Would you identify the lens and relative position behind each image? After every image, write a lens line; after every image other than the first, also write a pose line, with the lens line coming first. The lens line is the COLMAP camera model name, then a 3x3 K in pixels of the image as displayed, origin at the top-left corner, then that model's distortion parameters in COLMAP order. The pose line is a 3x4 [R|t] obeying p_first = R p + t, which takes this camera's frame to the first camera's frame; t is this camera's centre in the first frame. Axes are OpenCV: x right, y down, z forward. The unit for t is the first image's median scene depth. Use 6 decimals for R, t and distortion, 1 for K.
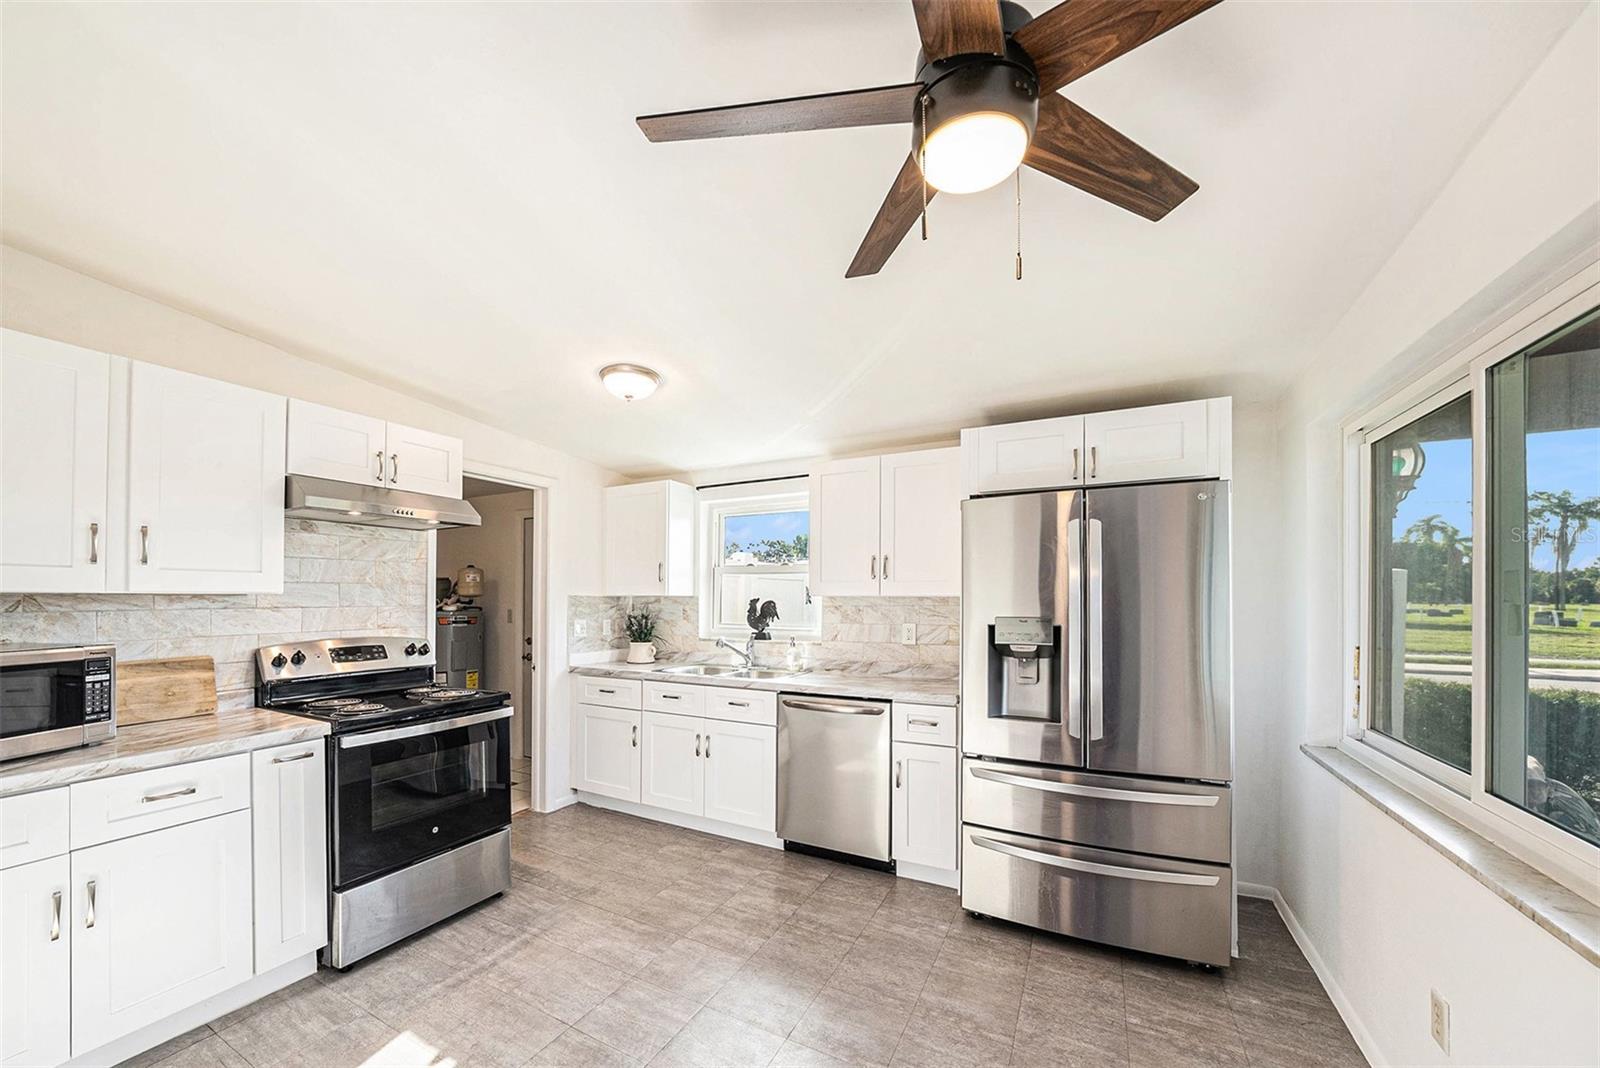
lens RADIAL K [[610.7, 0, 728.9], [0, 610.7, 598.9], [0, 0, 1]] dist [0.000278, 0.000172]
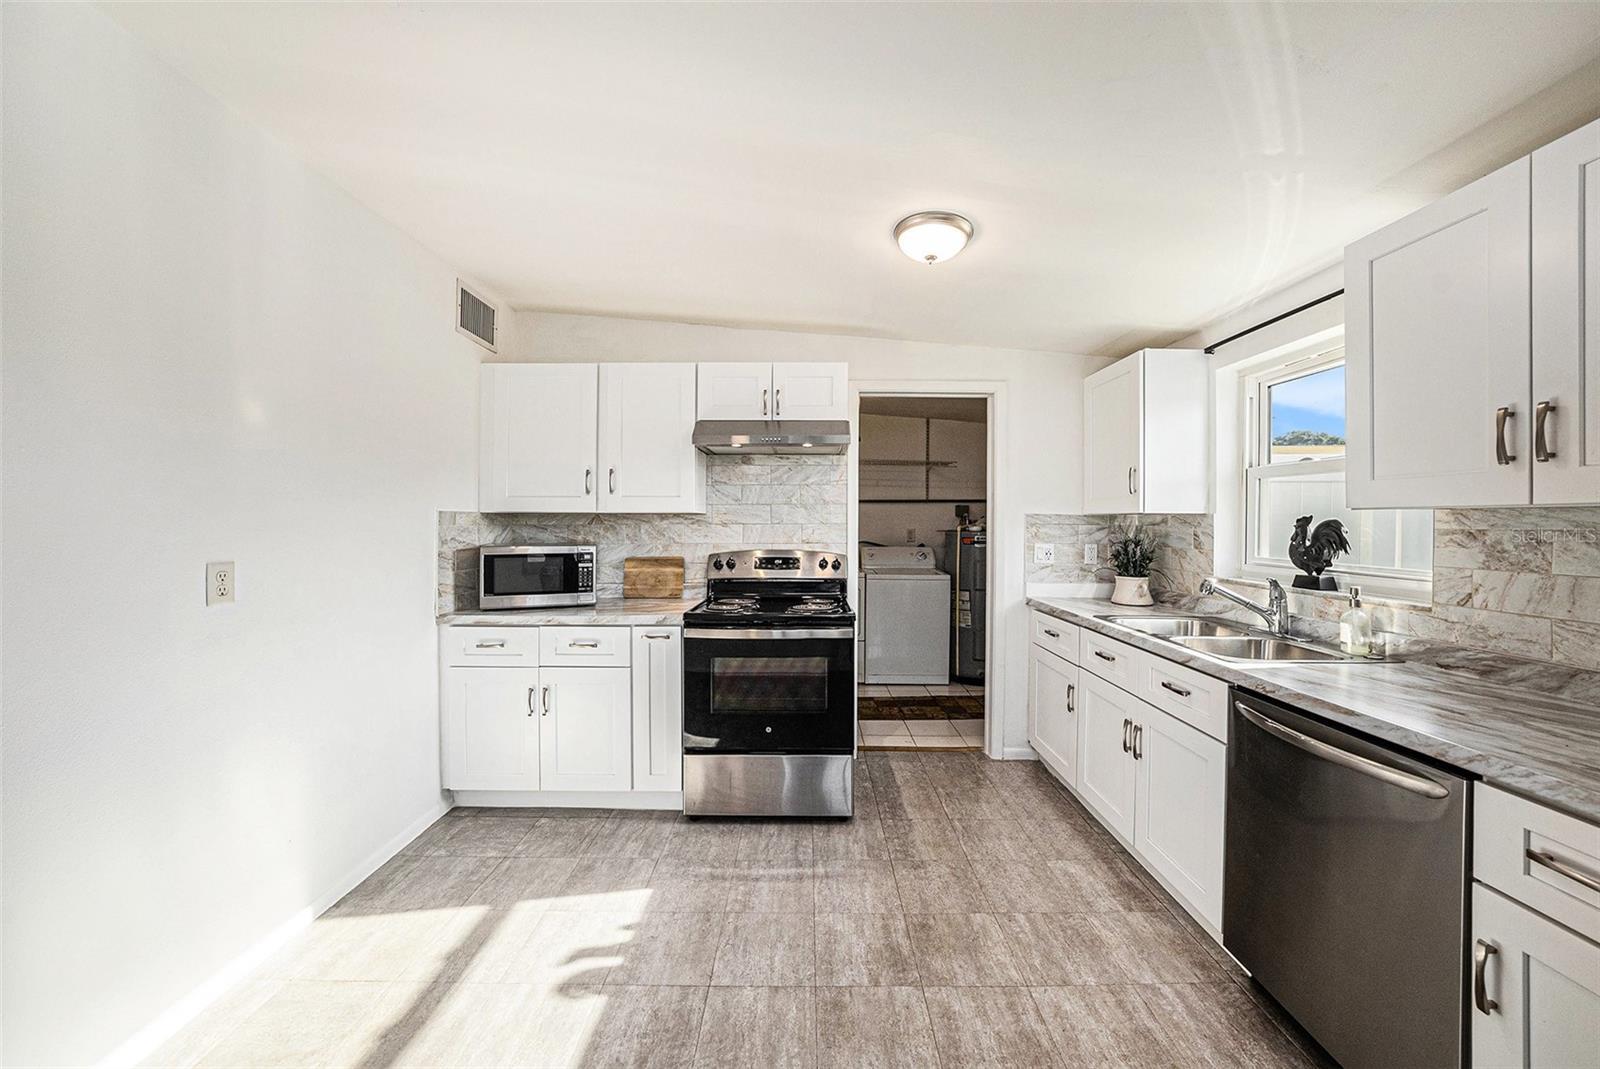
lens RADIAL K [[570.6, 0, 809.6], [0, 570.6, 519.4], [0, 0, 1]] dist [-0.007216, 0.002495]
pose [[0.526376, -0.001564, -0.850250, 0.334521], [-0.003478, 0.999986, -0.003993, 0.007659], [0.850245, 0.005059, 0.526363, 0.424894]]
